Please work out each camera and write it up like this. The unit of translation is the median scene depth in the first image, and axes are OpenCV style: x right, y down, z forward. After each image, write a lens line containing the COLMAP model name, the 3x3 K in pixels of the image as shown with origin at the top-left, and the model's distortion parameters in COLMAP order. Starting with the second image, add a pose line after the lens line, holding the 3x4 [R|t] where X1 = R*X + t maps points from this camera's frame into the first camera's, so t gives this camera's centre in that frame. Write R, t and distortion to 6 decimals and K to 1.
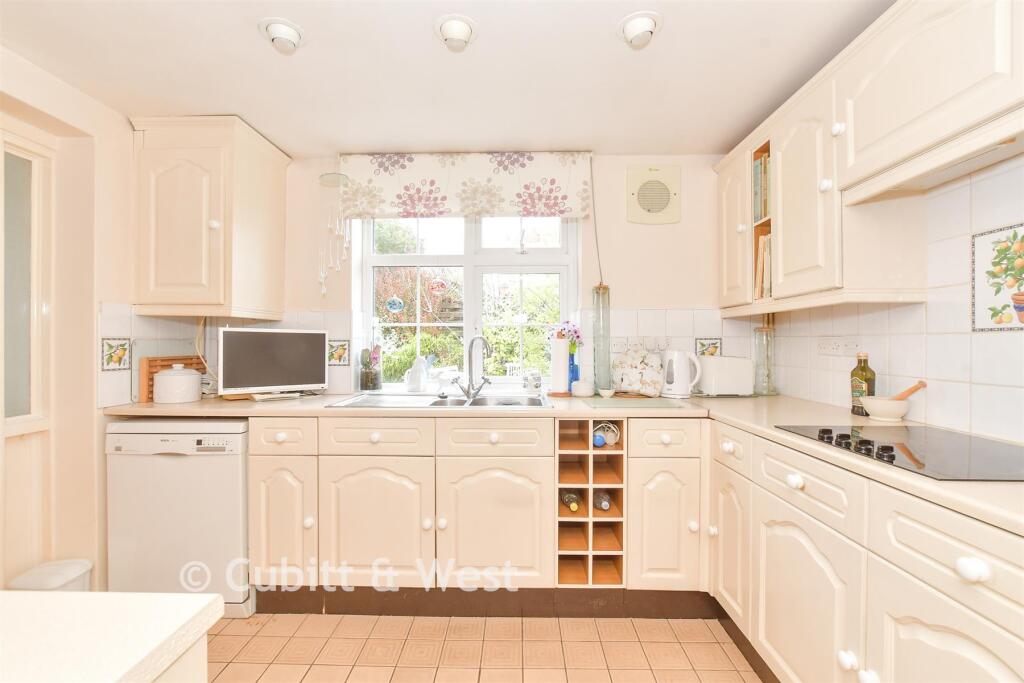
lens RADIAL K [[454.3, 0, 507.6], [0, 454.3, 342.4], [0, 0, 1]] dist [-0.002738, 0.000471]
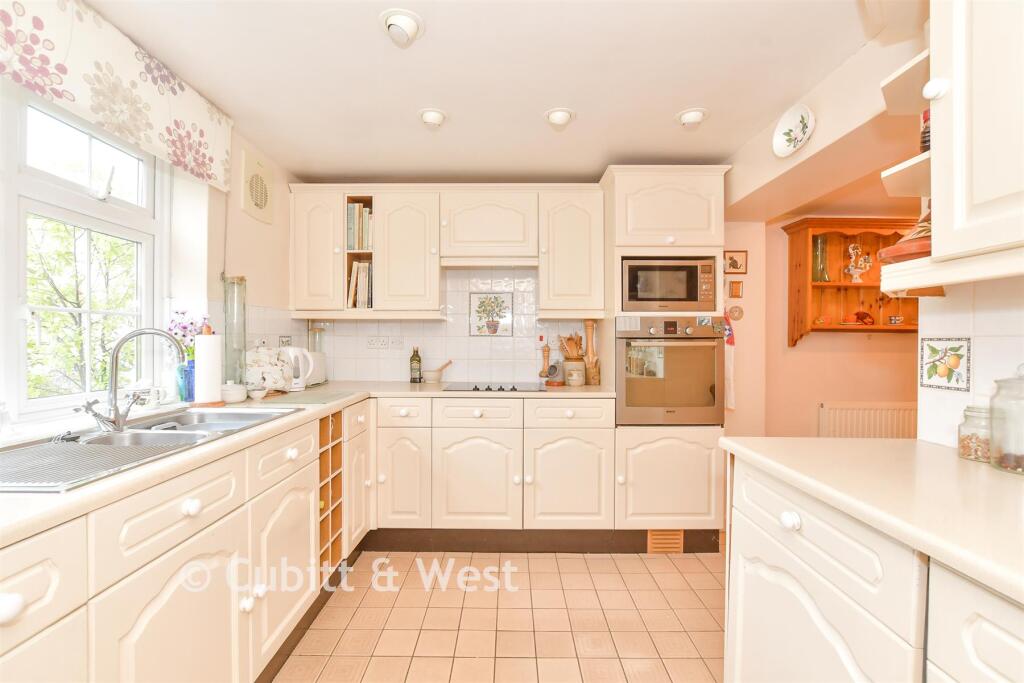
lens RADIAL K [[454.3, 0, 507.1], [0, 454.3, 342.6], [0, 0, 1]] dist [-0.002738, 0.000471]
pose [[-0.019579, -0.003675, 0.999802, -0.690284], [-0.005333, 0.999979, 0.003572, -0.000518], [-0.999794, -0.005262, -0.019598, 0.489500]]
